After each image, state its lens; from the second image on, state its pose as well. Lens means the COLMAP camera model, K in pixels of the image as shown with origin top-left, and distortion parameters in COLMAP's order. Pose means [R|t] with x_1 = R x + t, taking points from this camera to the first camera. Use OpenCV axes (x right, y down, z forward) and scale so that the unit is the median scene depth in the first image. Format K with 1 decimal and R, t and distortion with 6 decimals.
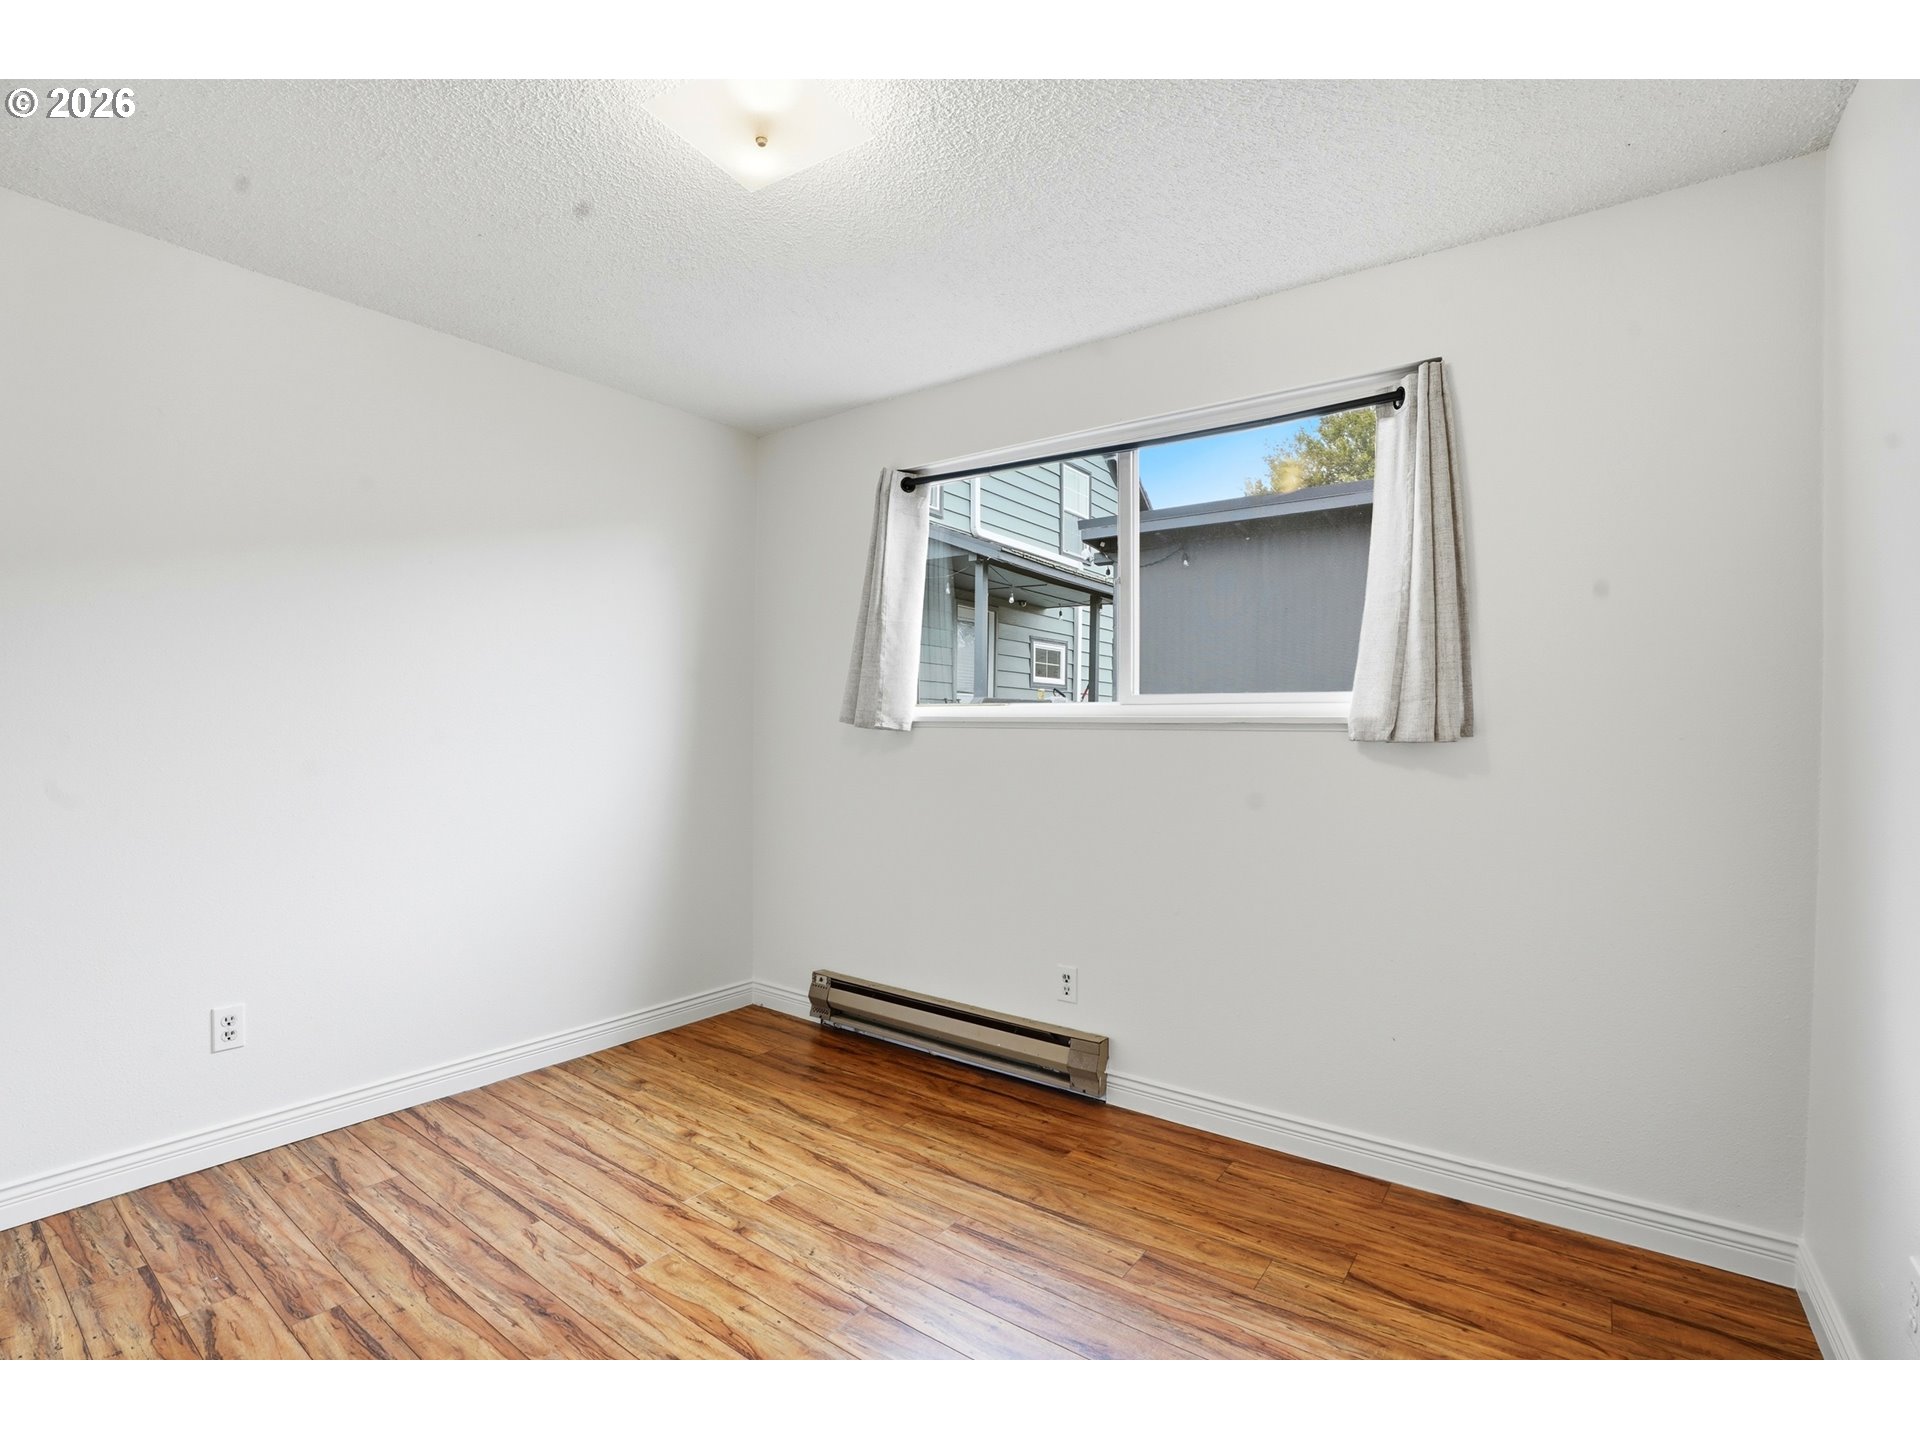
lens RADIAL K [[893.6, 0, 962.2], [0, 893.6, 724.5], [0, 0, 1]] dist [-0.071042, 0.017934]
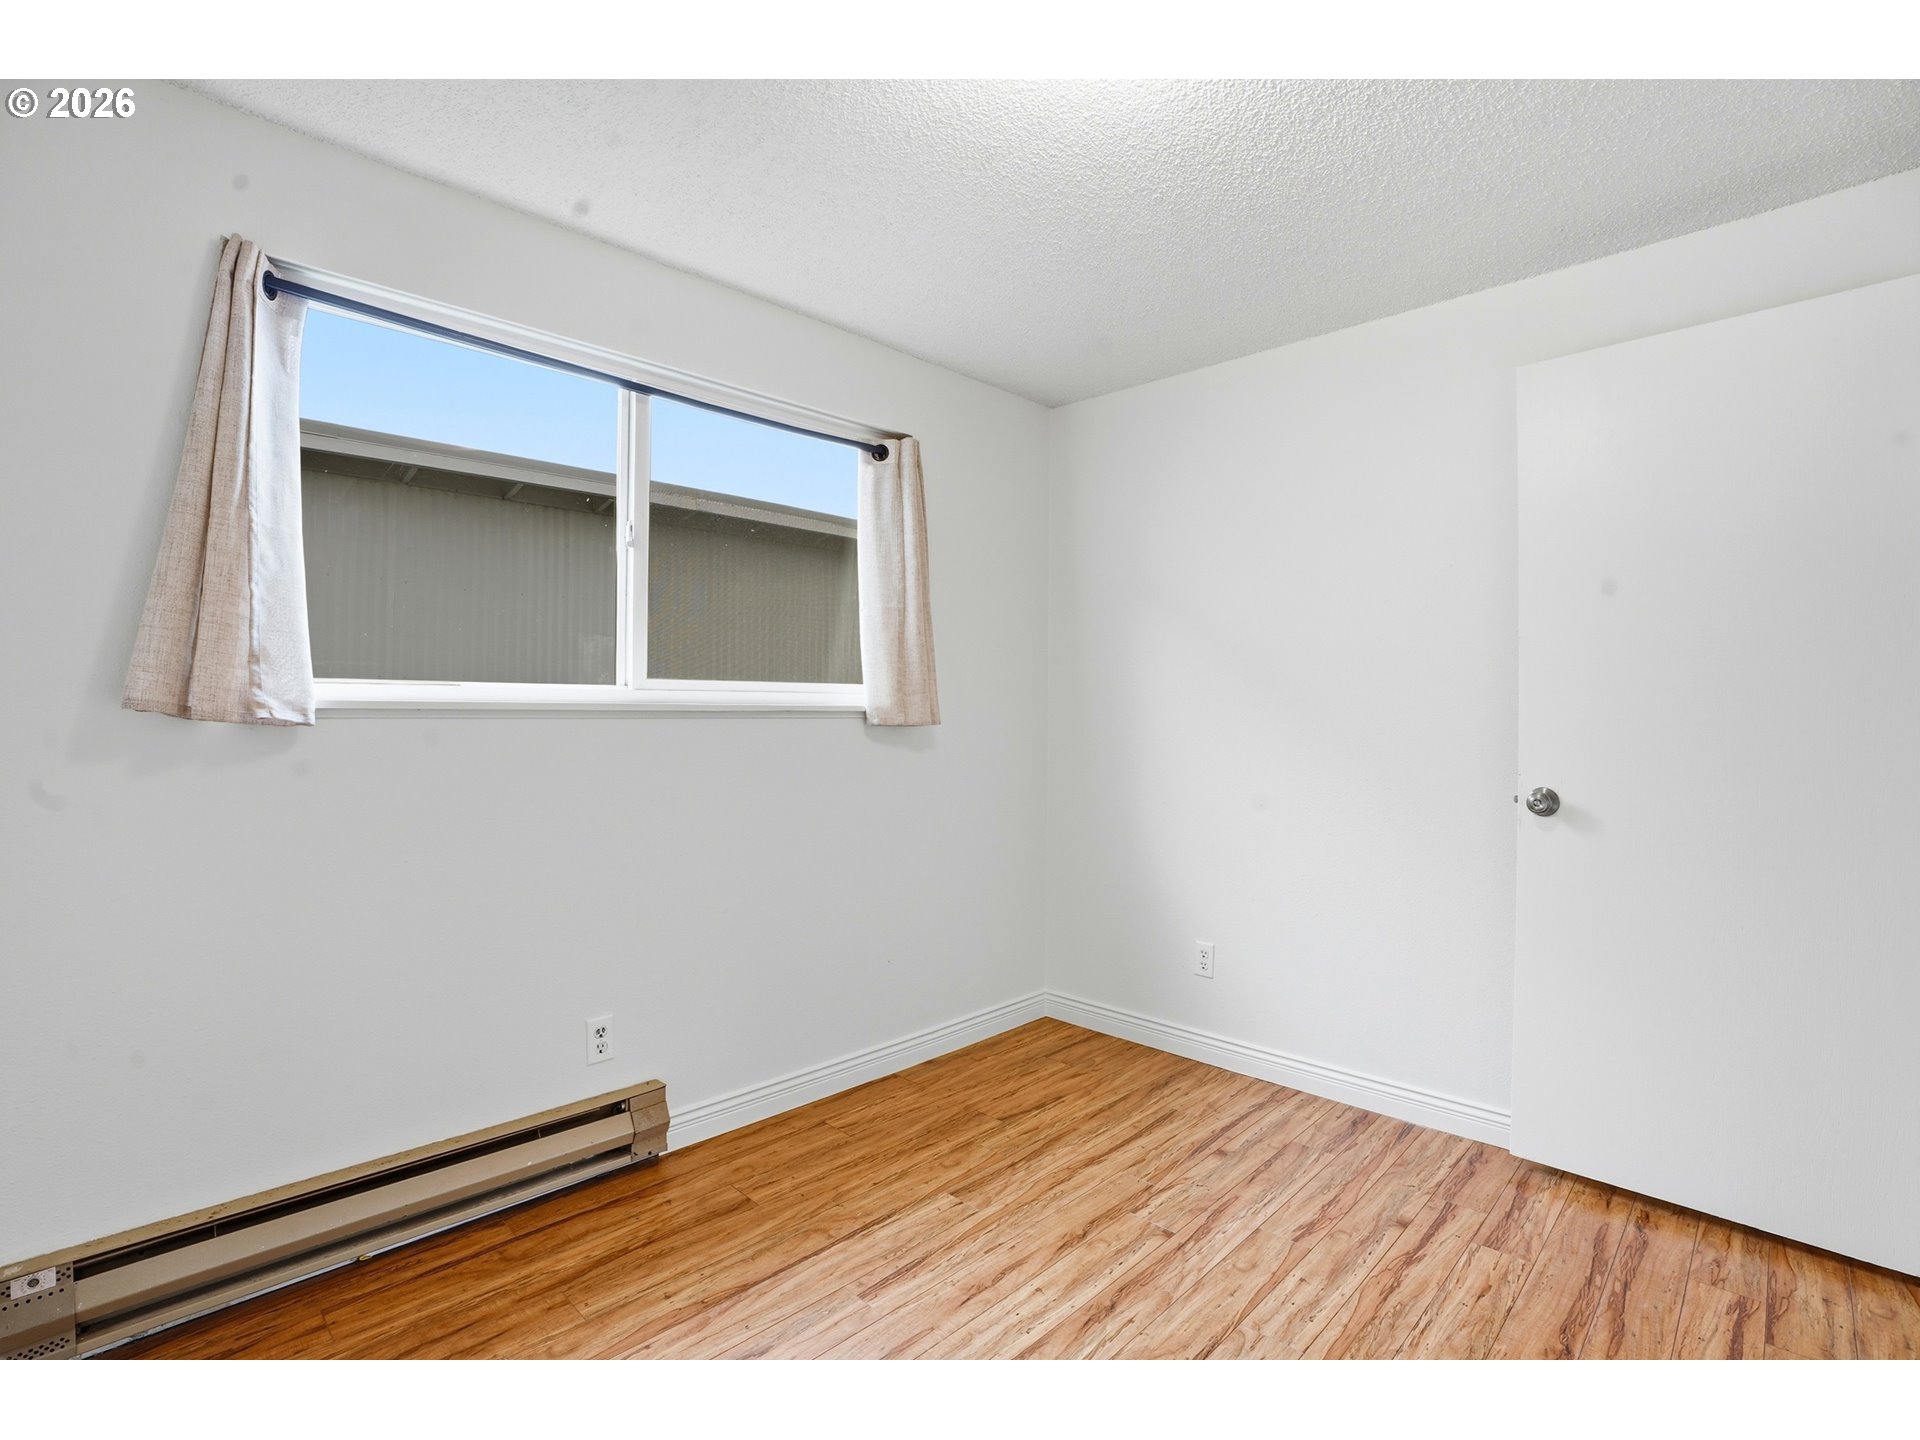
lens RADIAL K [[893.6, 0, 957.1], [0, 893.6, 715.5], [0, 0, 1]] dist [-0.071042, 0.017934]
pose [[0.140013, -0.003609, 0.990143, -0.712526], [0.003512, 0.999989, 0.003149, 0.000952], [-0.990143, 0.003036, 0.140024, 0.670471]]
